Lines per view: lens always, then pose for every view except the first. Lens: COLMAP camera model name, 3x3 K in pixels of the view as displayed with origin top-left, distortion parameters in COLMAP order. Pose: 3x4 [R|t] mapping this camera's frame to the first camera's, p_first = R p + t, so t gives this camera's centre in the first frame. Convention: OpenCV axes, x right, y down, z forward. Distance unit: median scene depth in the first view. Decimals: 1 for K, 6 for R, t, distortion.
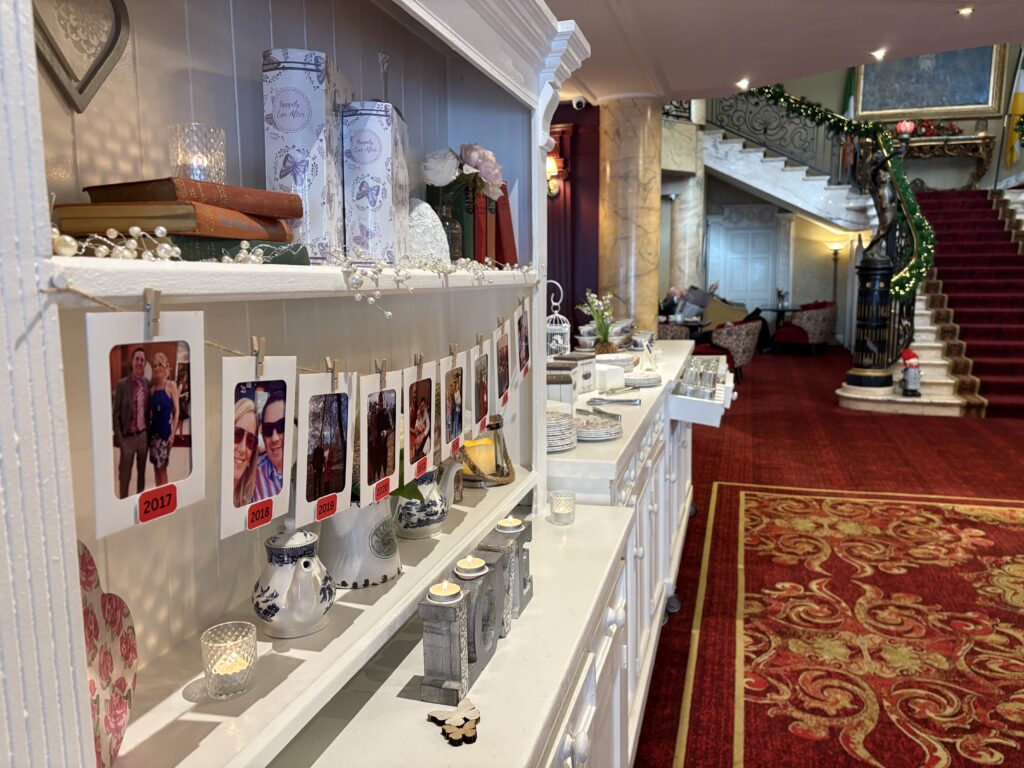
lens RADIAL K [[784.3, 0, 507.6], [0, 784.3, 380.9], [0, 0, 1]] dist [0.068307, -0.069033]
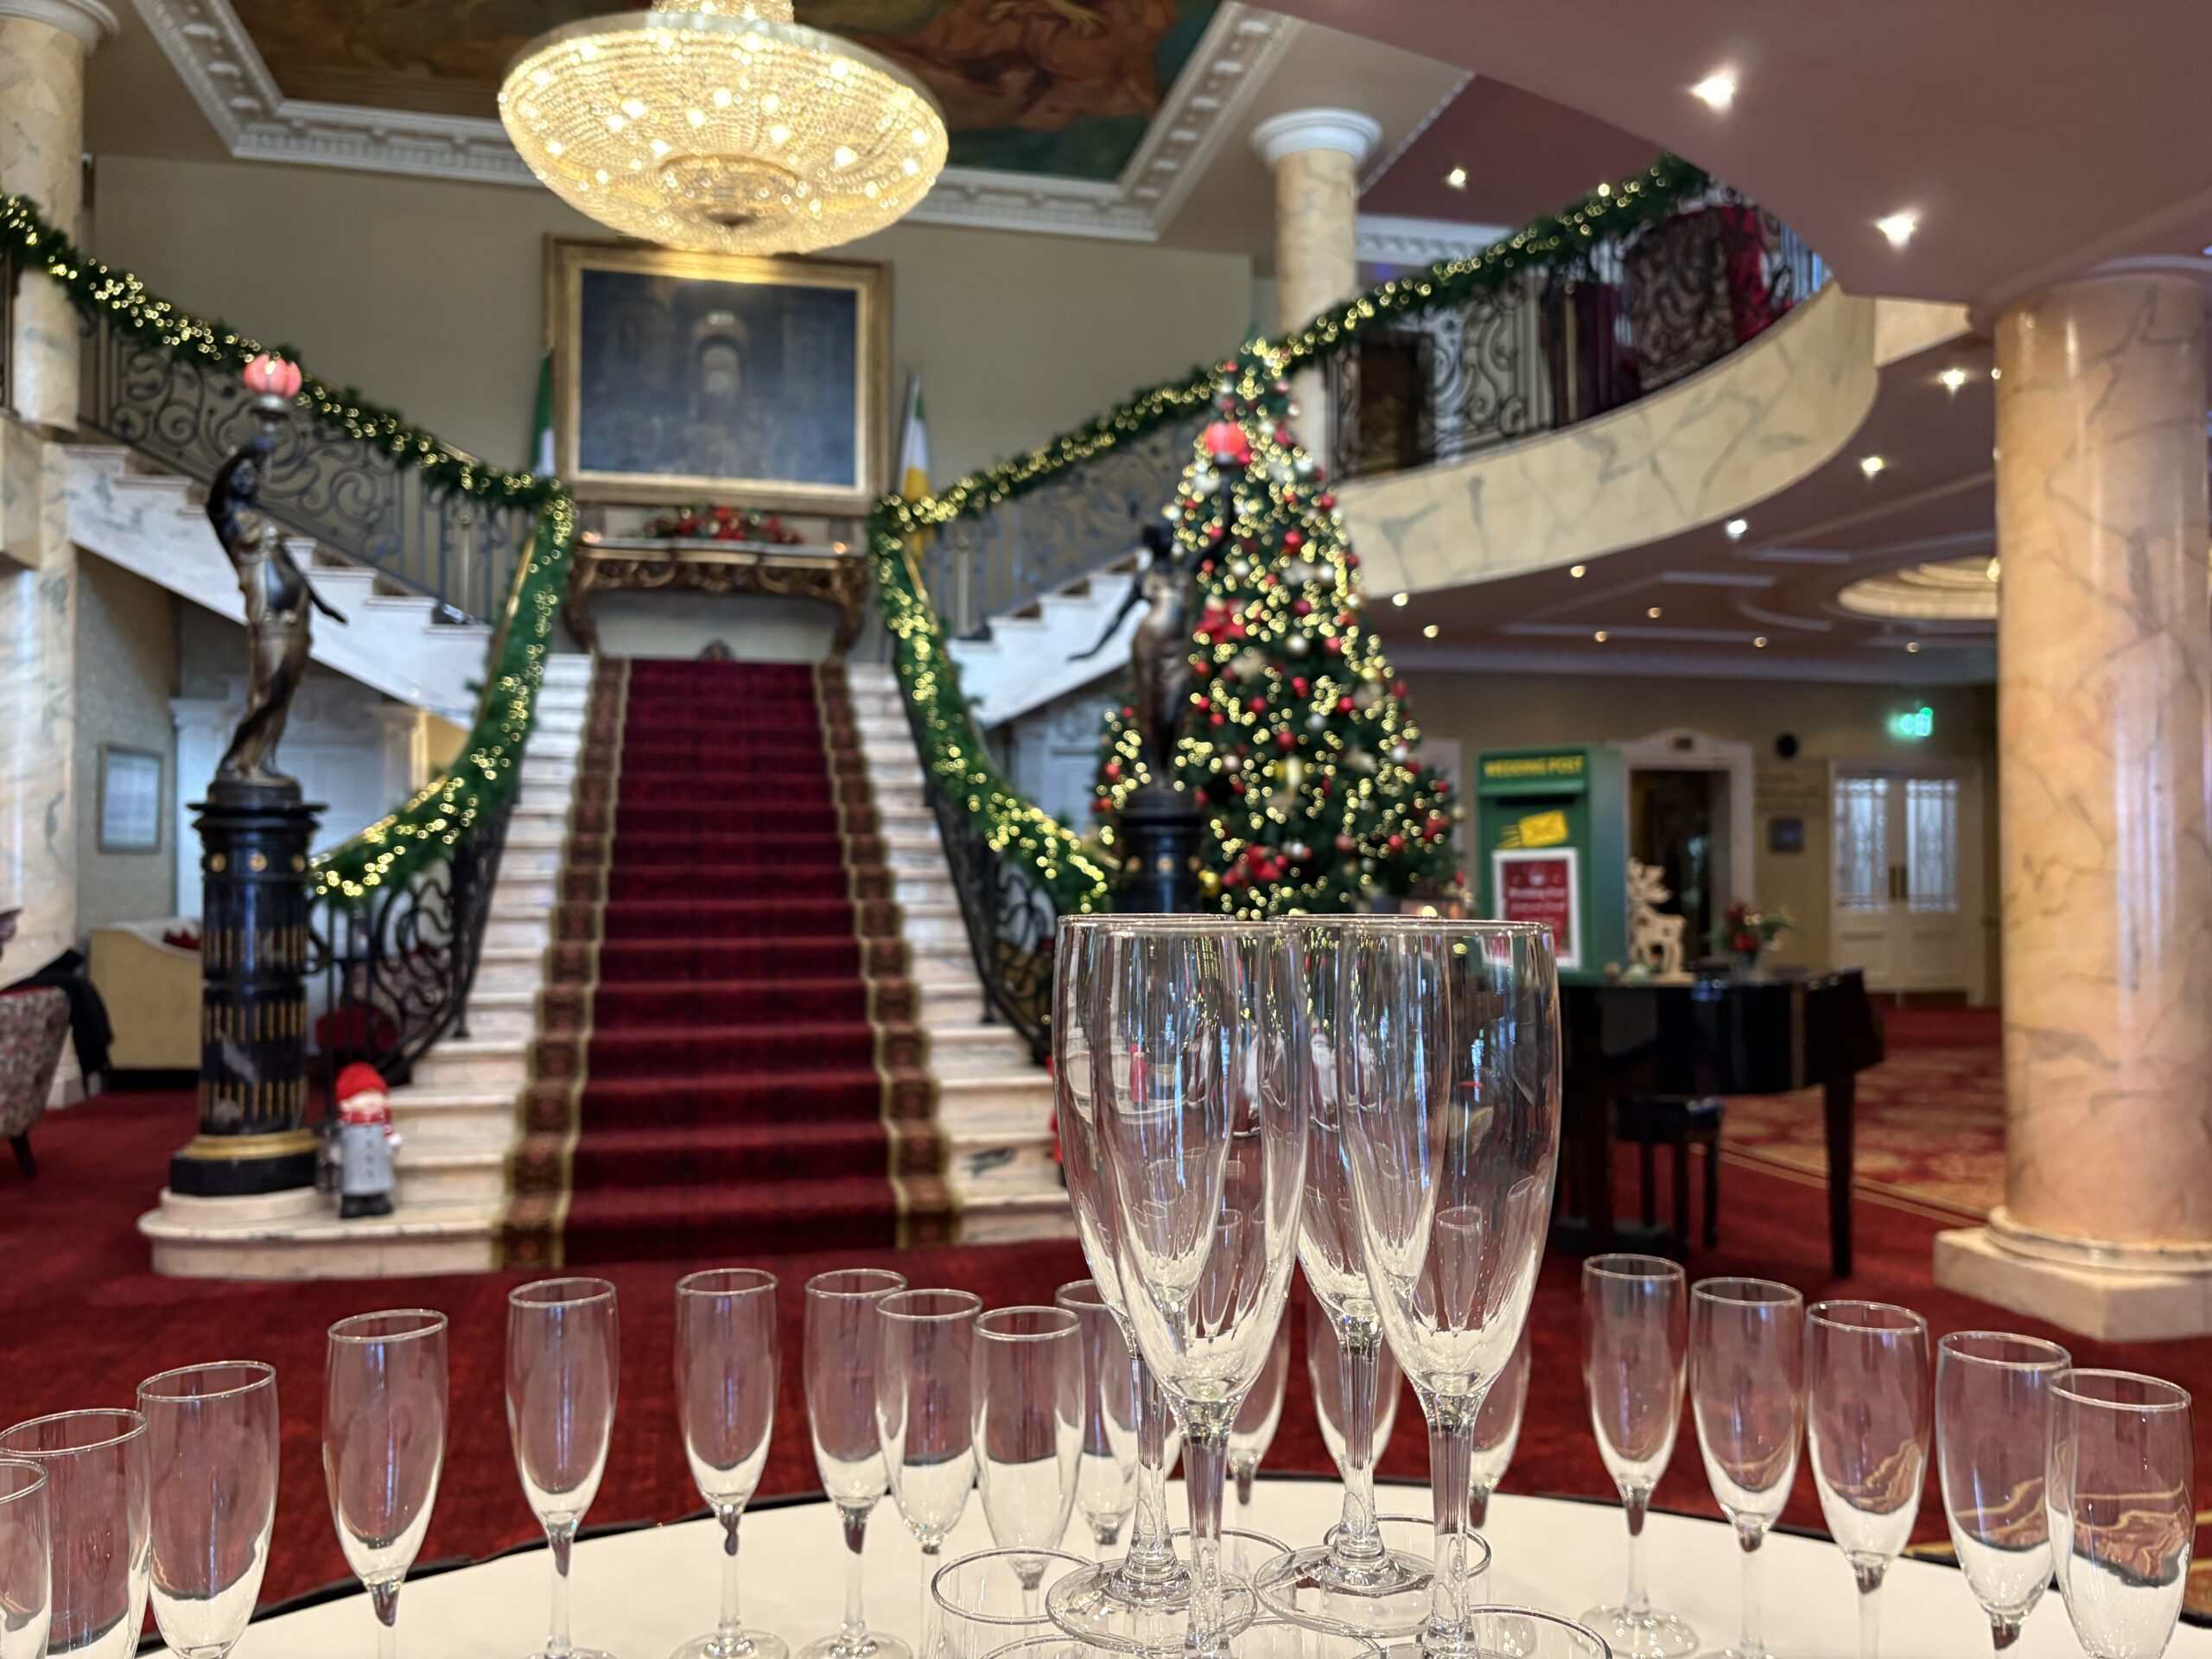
lens RADIAL K [[1694.2, 0, 1114.2], [0, 1694.2, 836.7], [0, 0, 1]] dist [0.068307, -0.069033]
pose [[0.870408, 0.020631, 0.491898, 0.446452], [0.063583, 0.986044, -0.153865, -0.005547], [-0.488208, 0.165201, 0.856949, 0.261516]]
